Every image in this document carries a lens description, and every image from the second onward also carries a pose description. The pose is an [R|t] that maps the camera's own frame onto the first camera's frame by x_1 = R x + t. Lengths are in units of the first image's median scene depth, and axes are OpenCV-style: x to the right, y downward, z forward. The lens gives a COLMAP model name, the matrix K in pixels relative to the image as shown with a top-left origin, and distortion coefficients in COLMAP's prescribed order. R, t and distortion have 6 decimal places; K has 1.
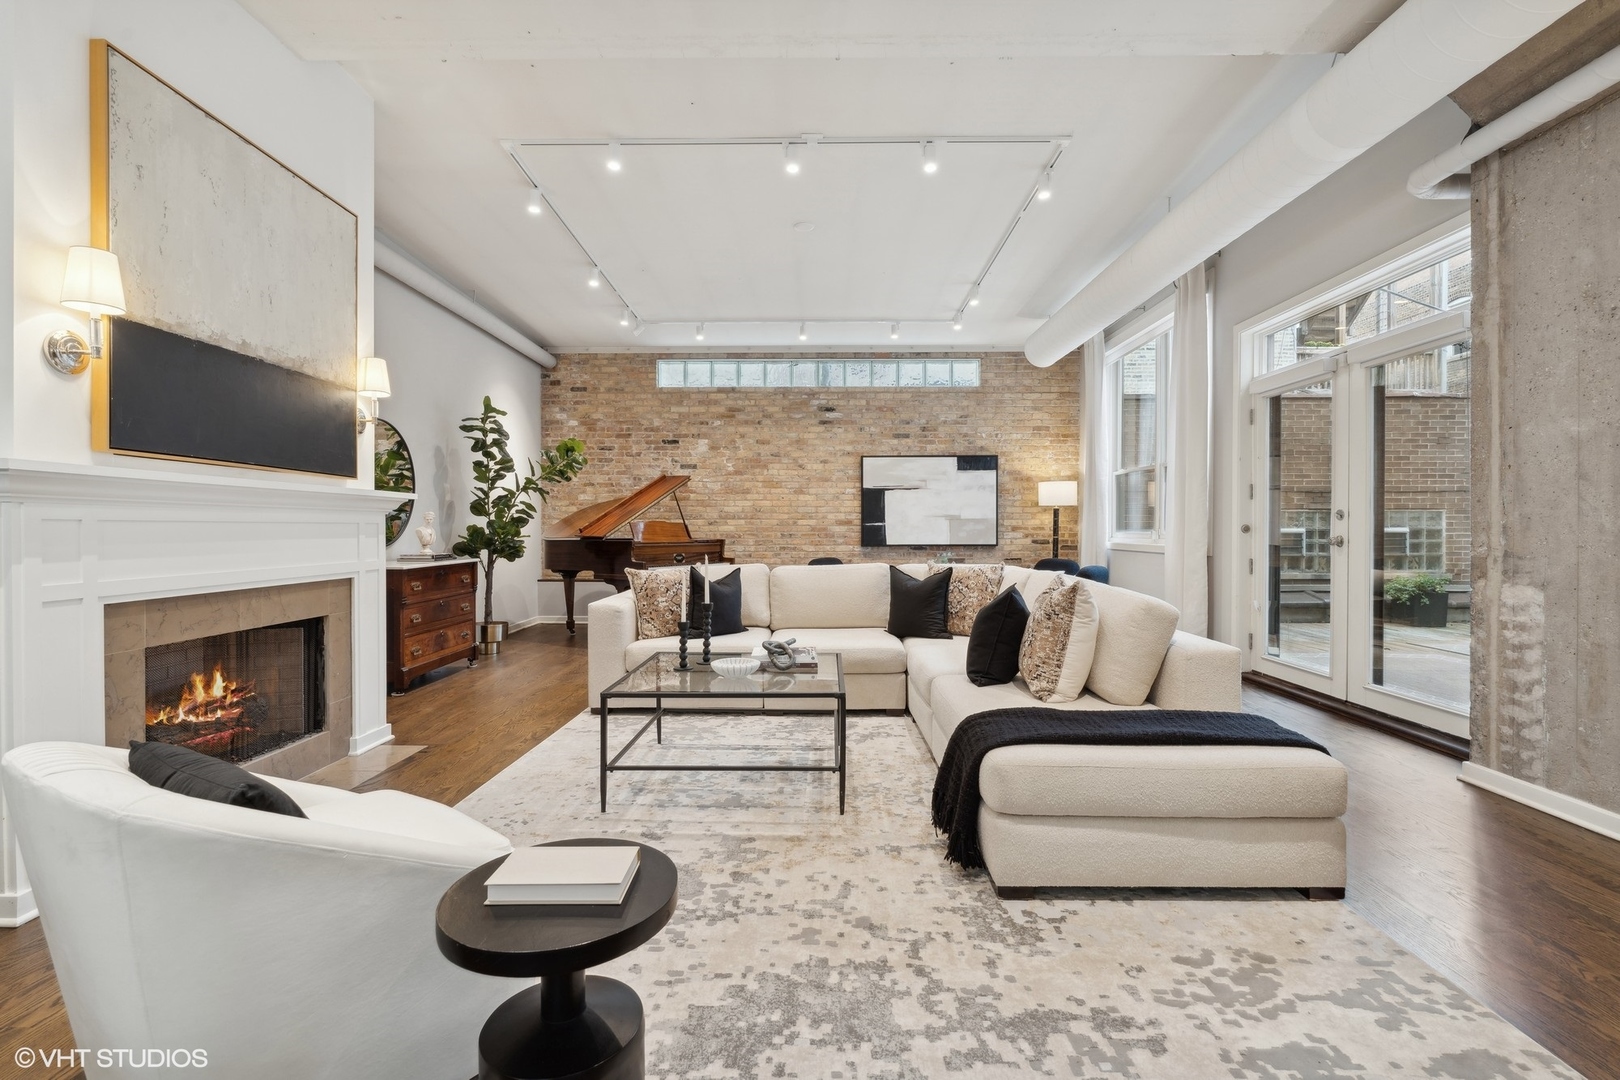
lens RADIAL K [[738.7, 0, 804.8], [0, 738.7, 529.9], [0, 0, 1]] dist [-0.006583, 0.002805]
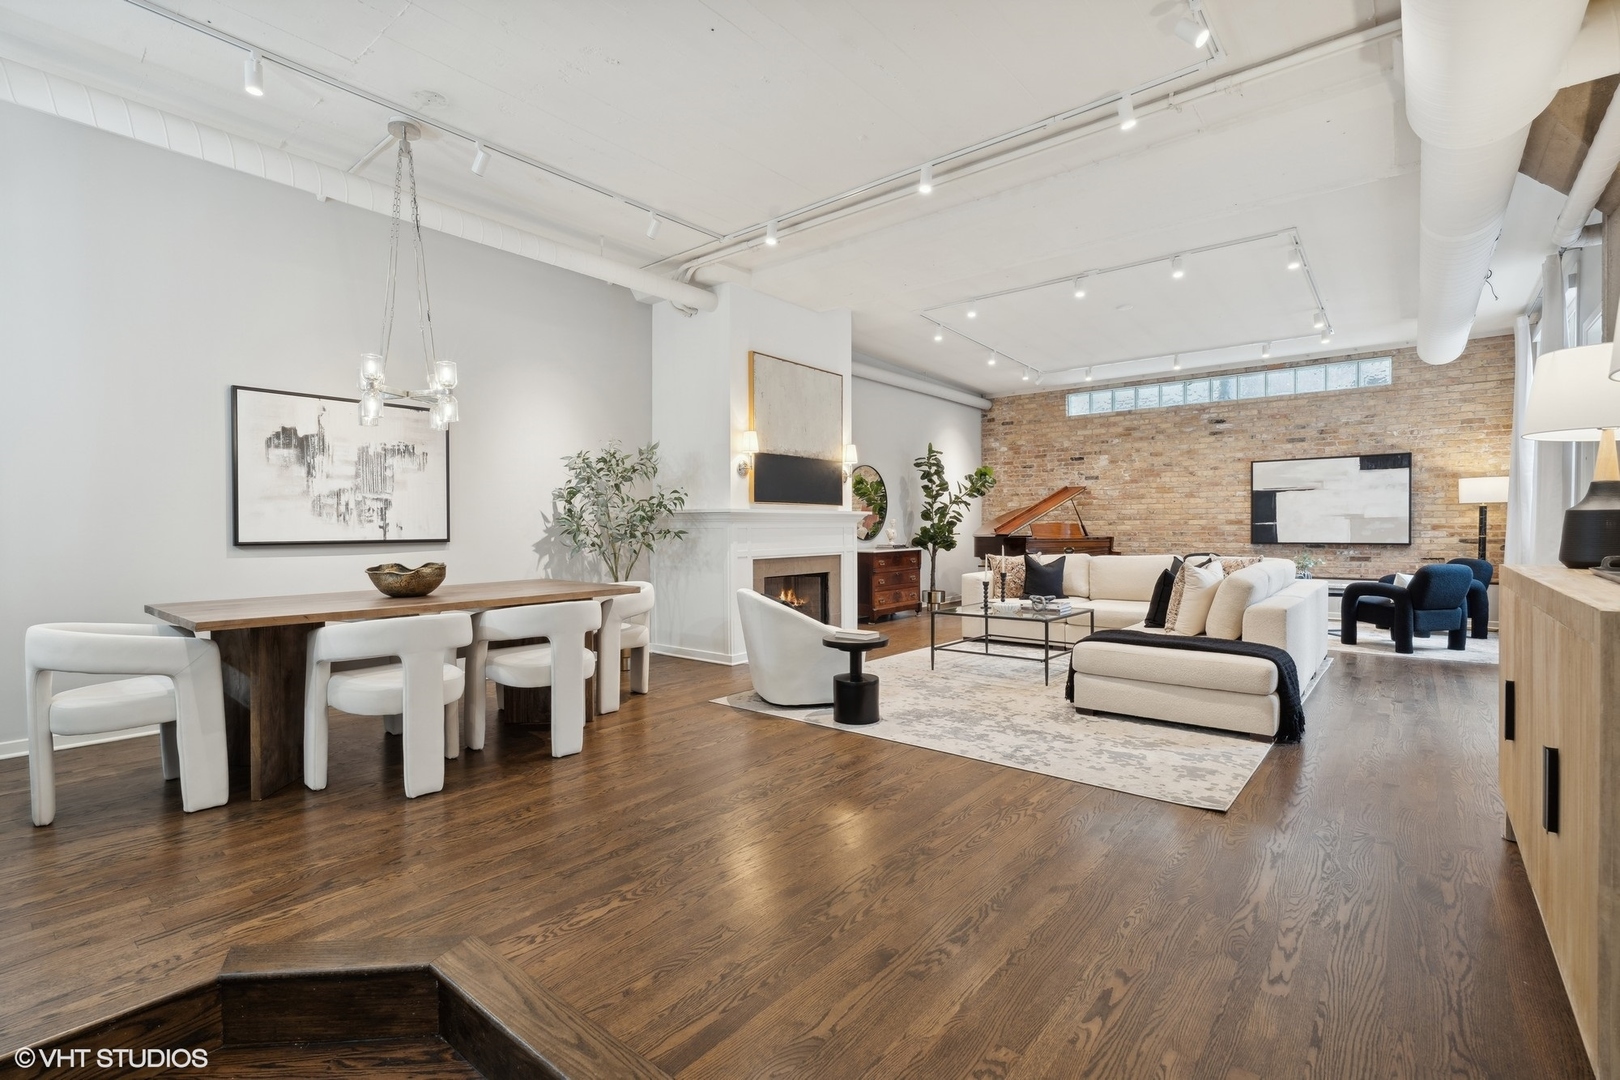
lens RADIAL K [[738.7, 0, 805.4], [0, 738.7, 537.2], [0, 0, 1]] dist [-0.006583, 0.002805]
pose [[0.781252, 0.006005, -0.624187, 0.244122], [0.003518, 0.999895, 0.014022, -0.005080], [0.624206, -0.013151, 0.781149, -0.273546]]
